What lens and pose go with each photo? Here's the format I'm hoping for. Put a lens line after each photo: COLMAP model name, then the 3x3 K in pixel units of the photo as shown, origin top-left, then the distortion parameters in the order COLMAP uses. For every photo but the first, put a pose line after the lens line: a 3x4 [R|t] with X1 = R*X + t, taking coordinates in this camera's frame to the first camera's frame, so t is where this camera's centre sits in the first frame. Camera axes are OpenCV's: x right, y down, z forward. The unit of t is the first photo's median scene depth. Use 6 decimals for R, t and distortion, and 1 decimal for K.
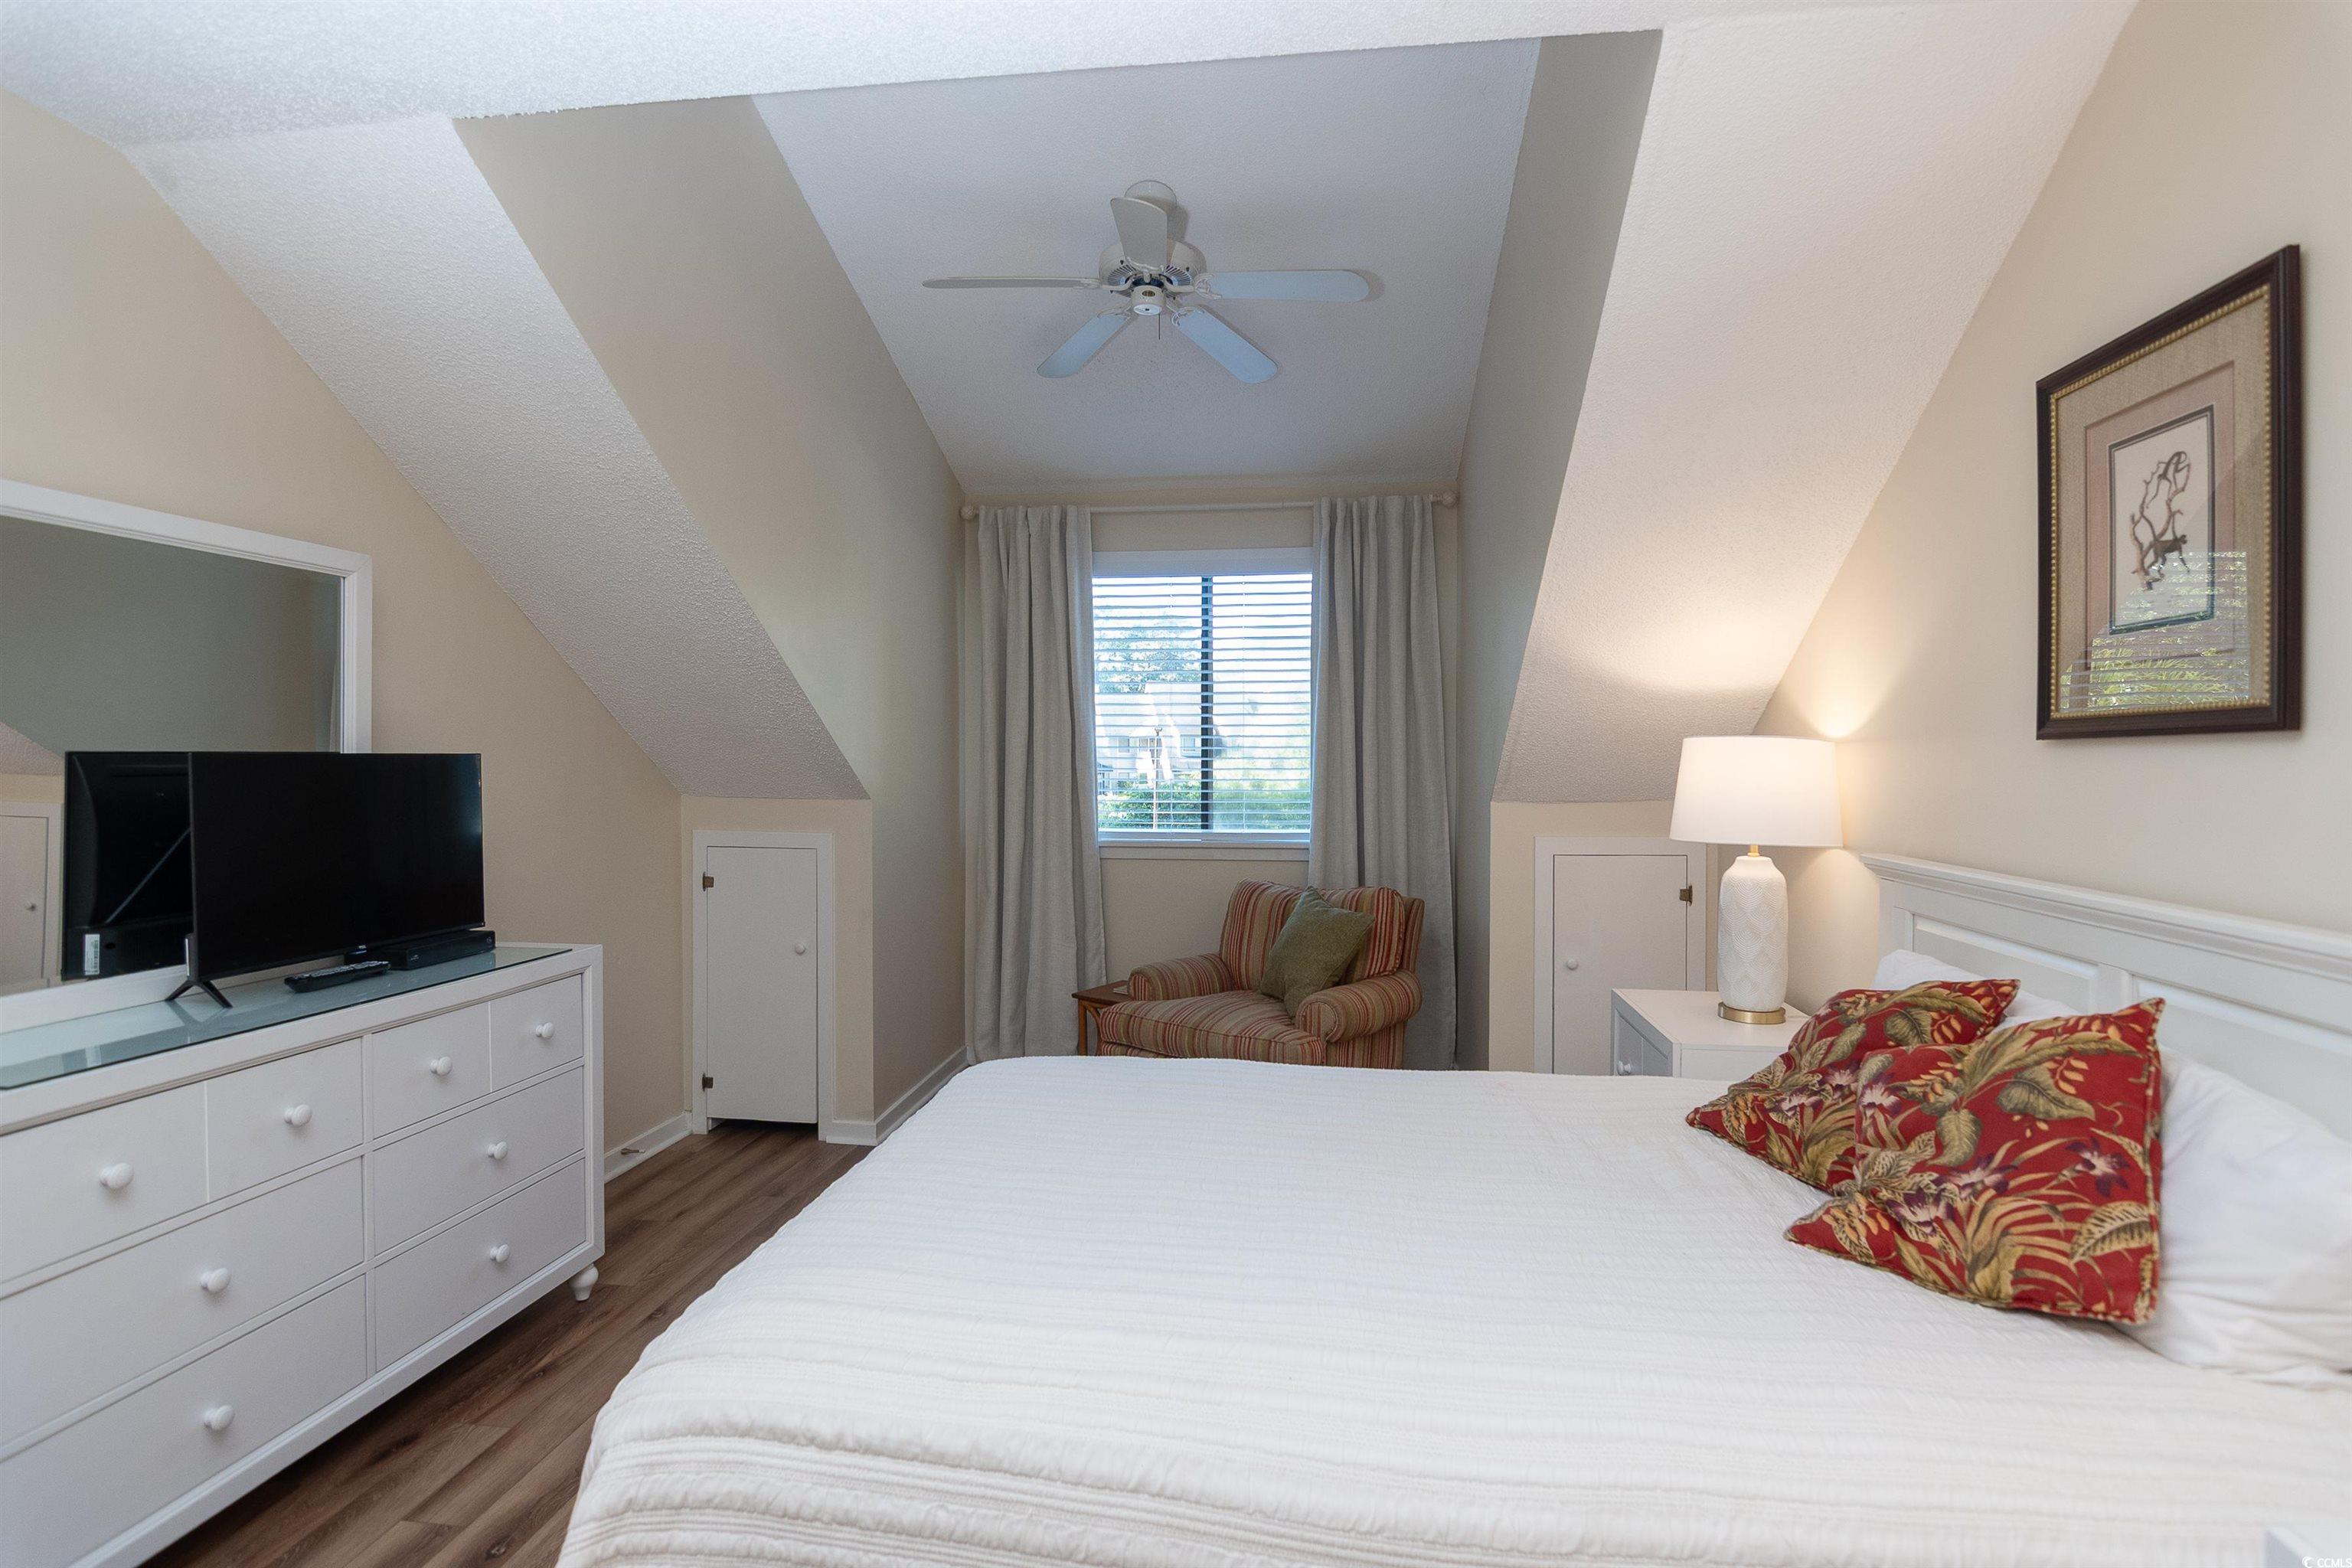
lens RADIAL K [[1161.7, 0, 1172.6], [0, 1161.7, 759.5], [0, 0, 1]] dist [-0.006198, -0.001735]
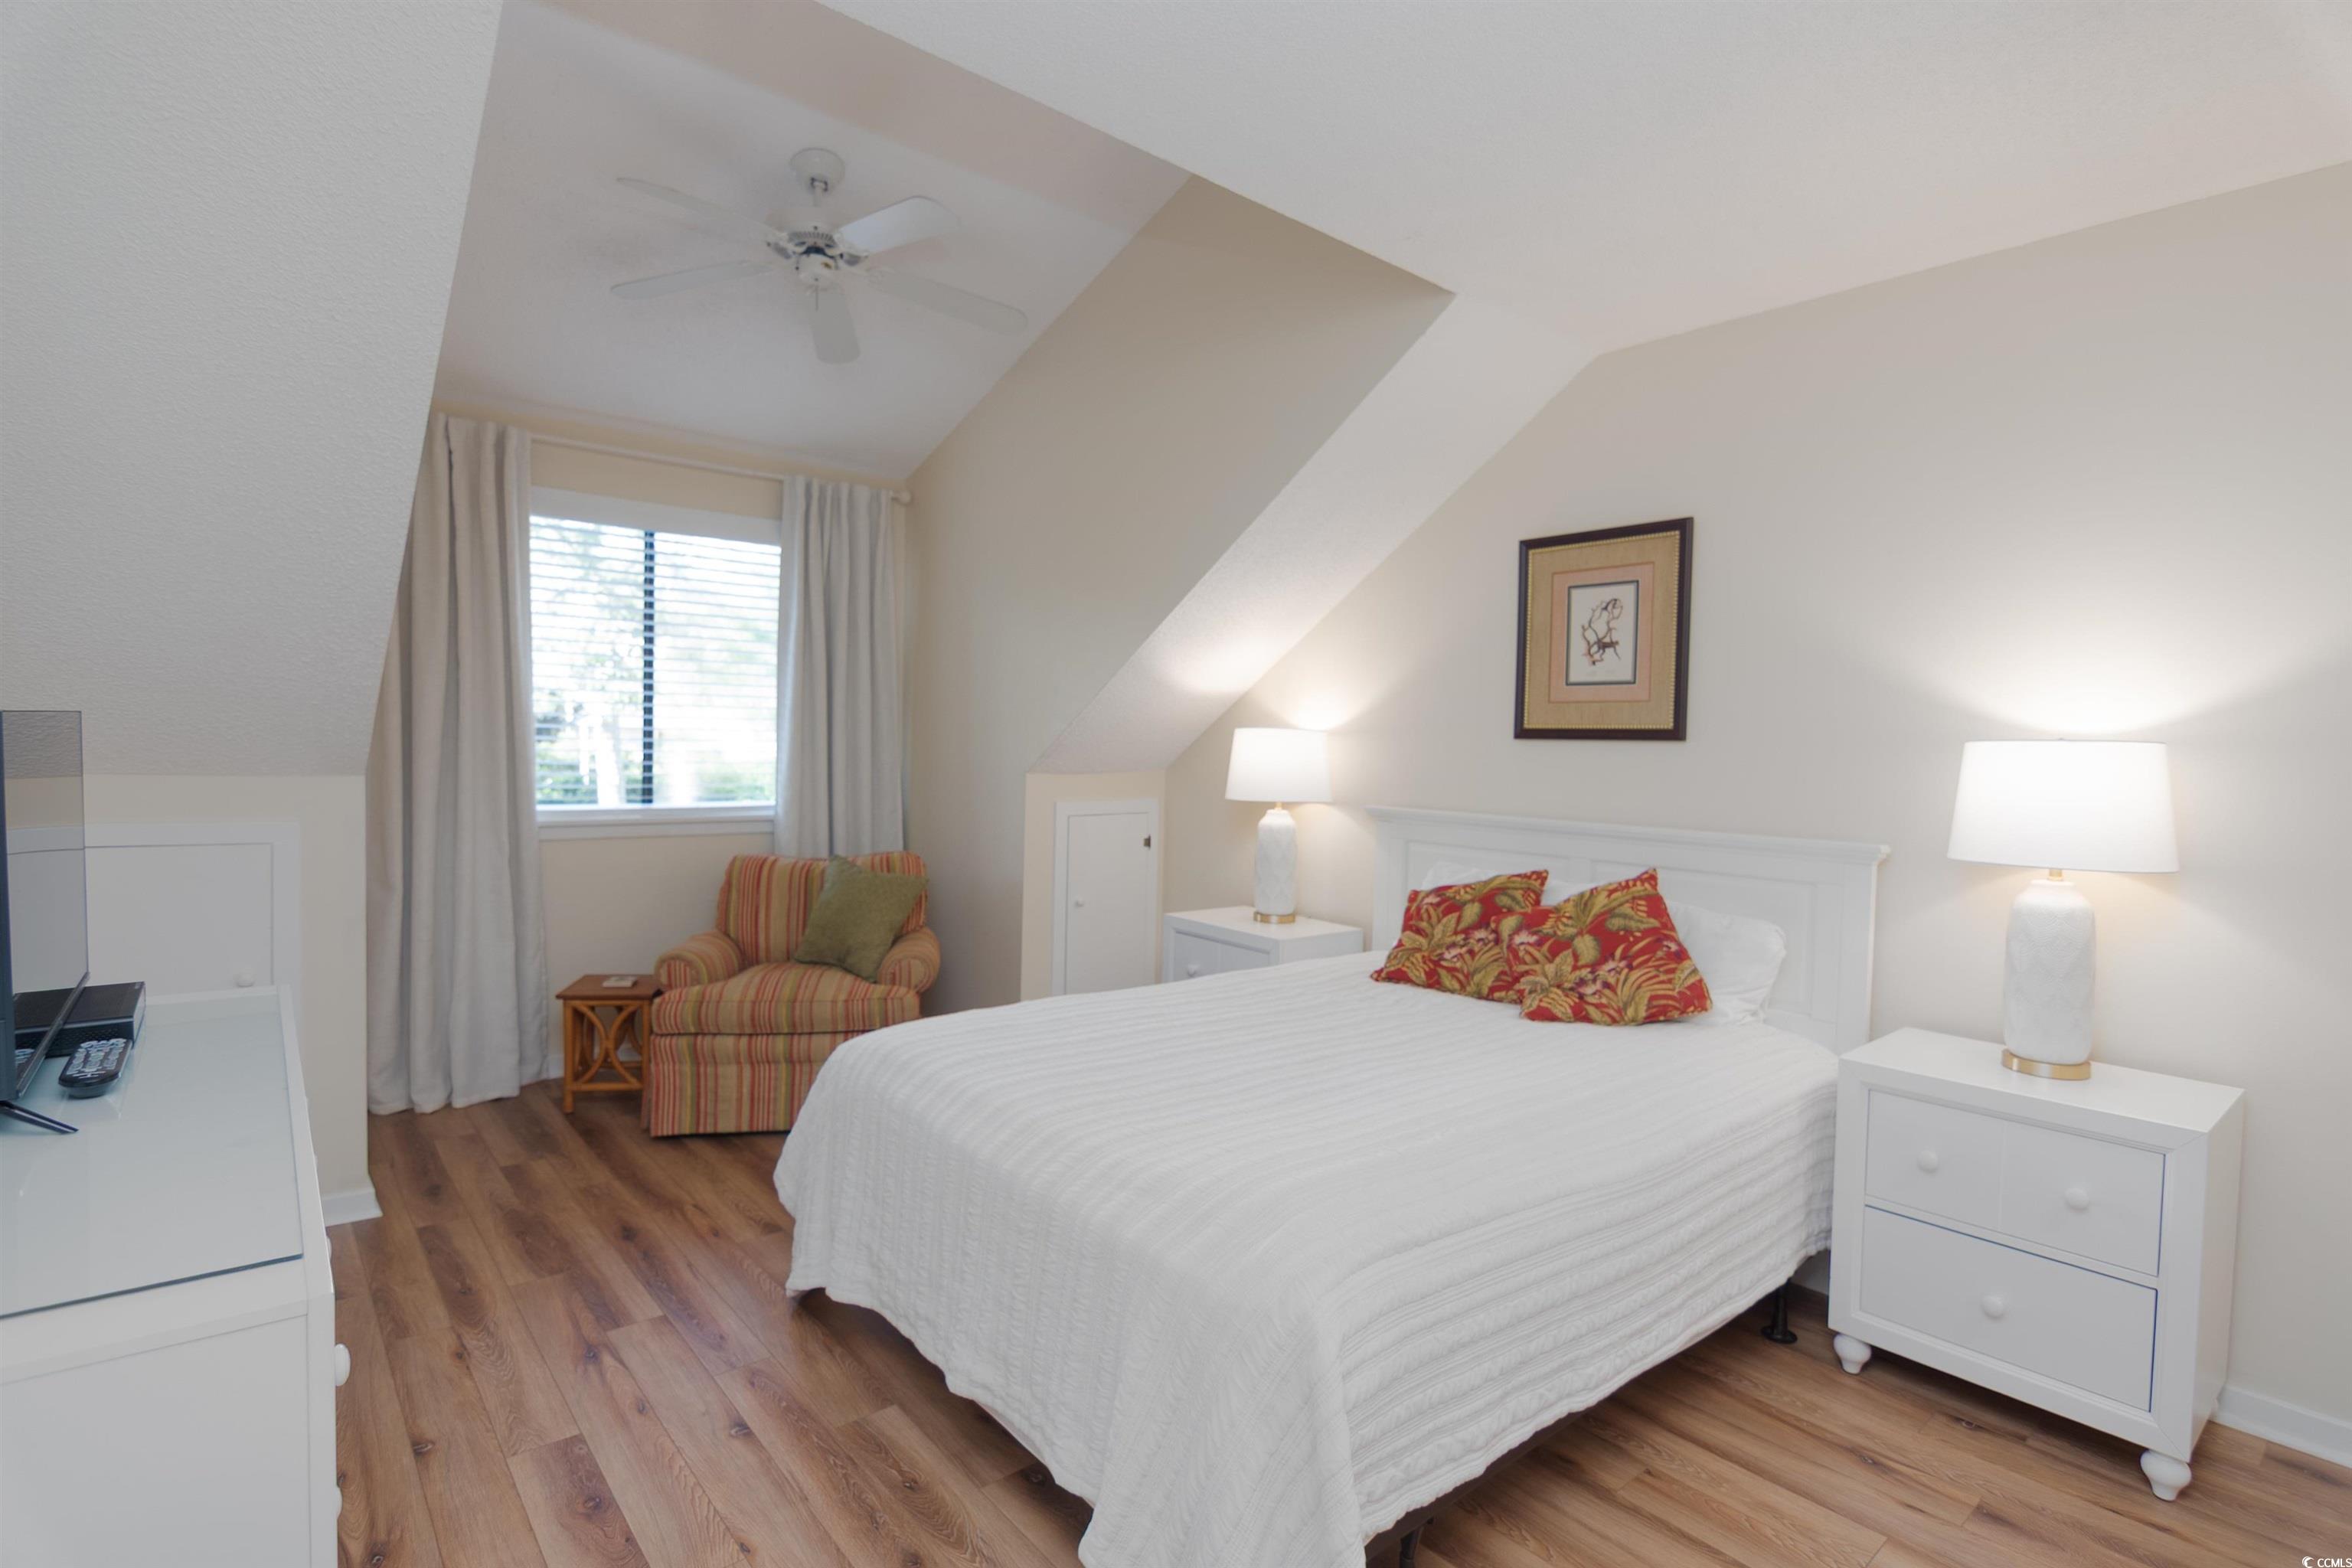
lens RADIAL K [[1139.7, 0, 1169.5], [0, 1139.7, 762.0], [0, 0, 1]] dist [0.016659, -0.017099]
pose [[0.674066, -0.000939, 0.738671, -1.070812], [-0.022411, 0.999513, 0.021722, -0.008759], [-0.738331, -0.031196, 0.673716, 0.219770]]
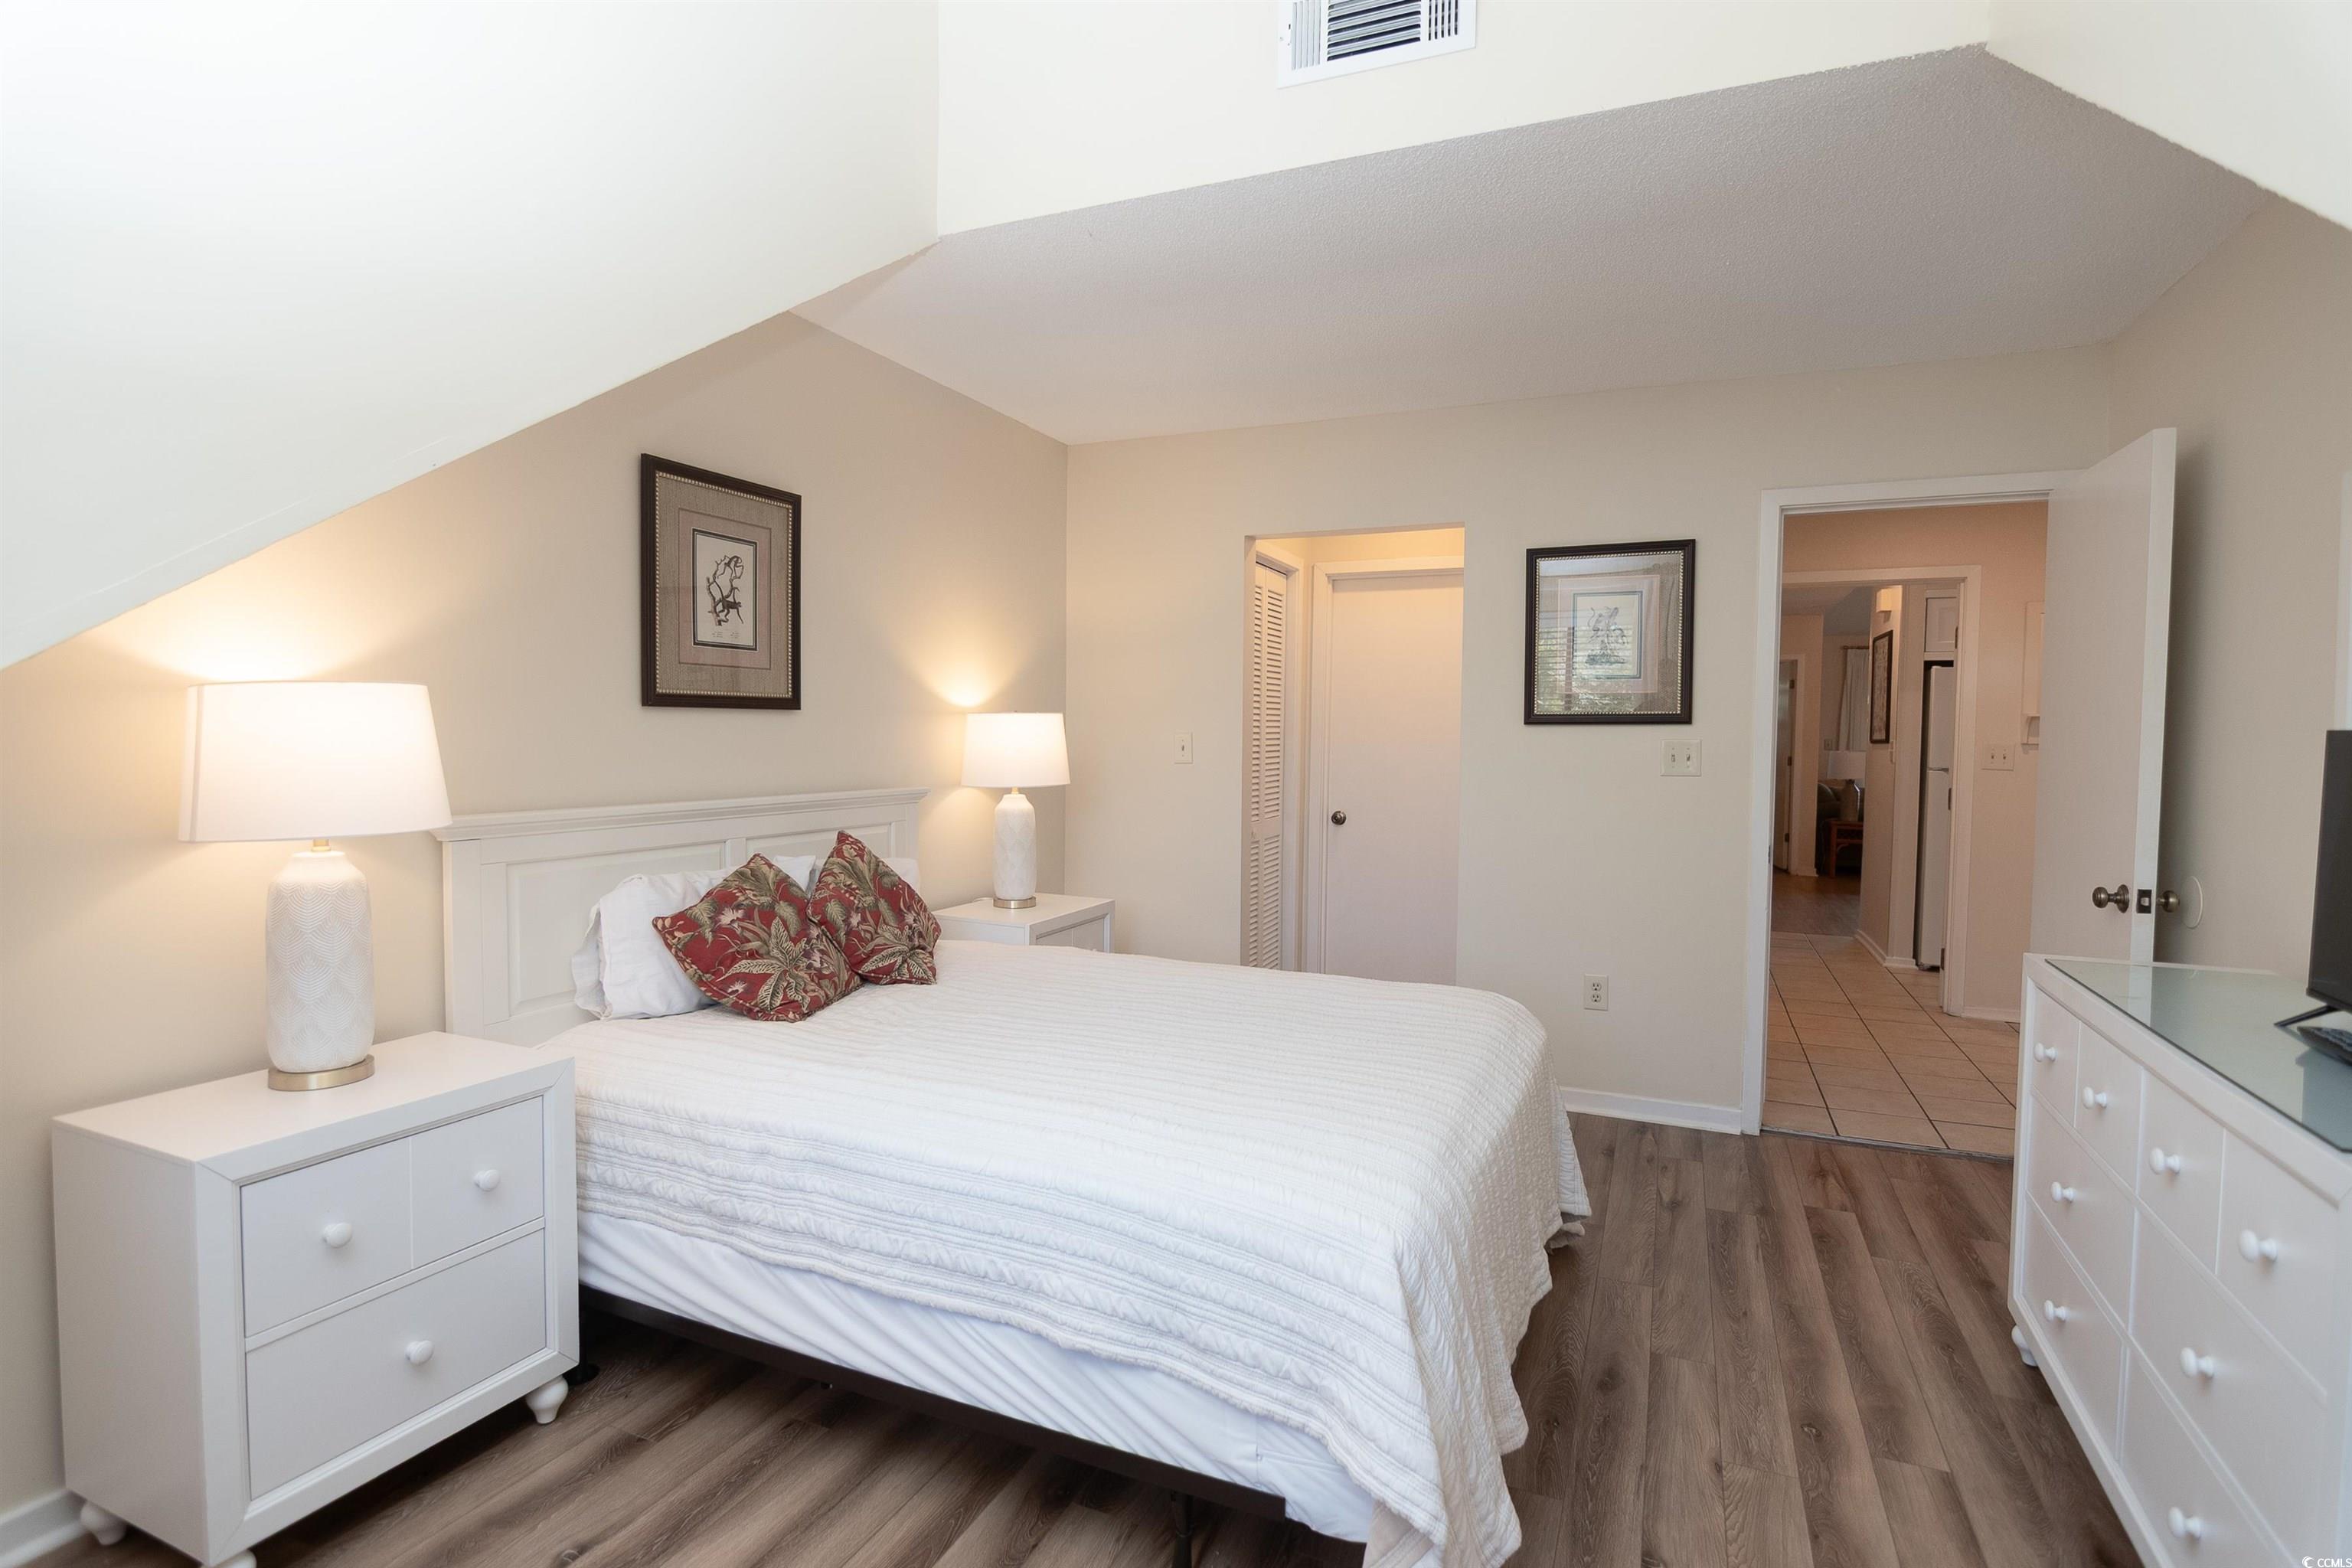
lens RADIAL K [[1137.0, 0, 1176.0], [0, 1137.0, 784.0], [0, 0, 1]] dist [-0.014799, -0.000556]
pose [[-0.959877, -0.023554, 0.279430, -0.312262], [-0.009617, 0.998645, 0.051144, -0.000396], [-0.280256, 0.046405, -0.958803, 2.472999]]
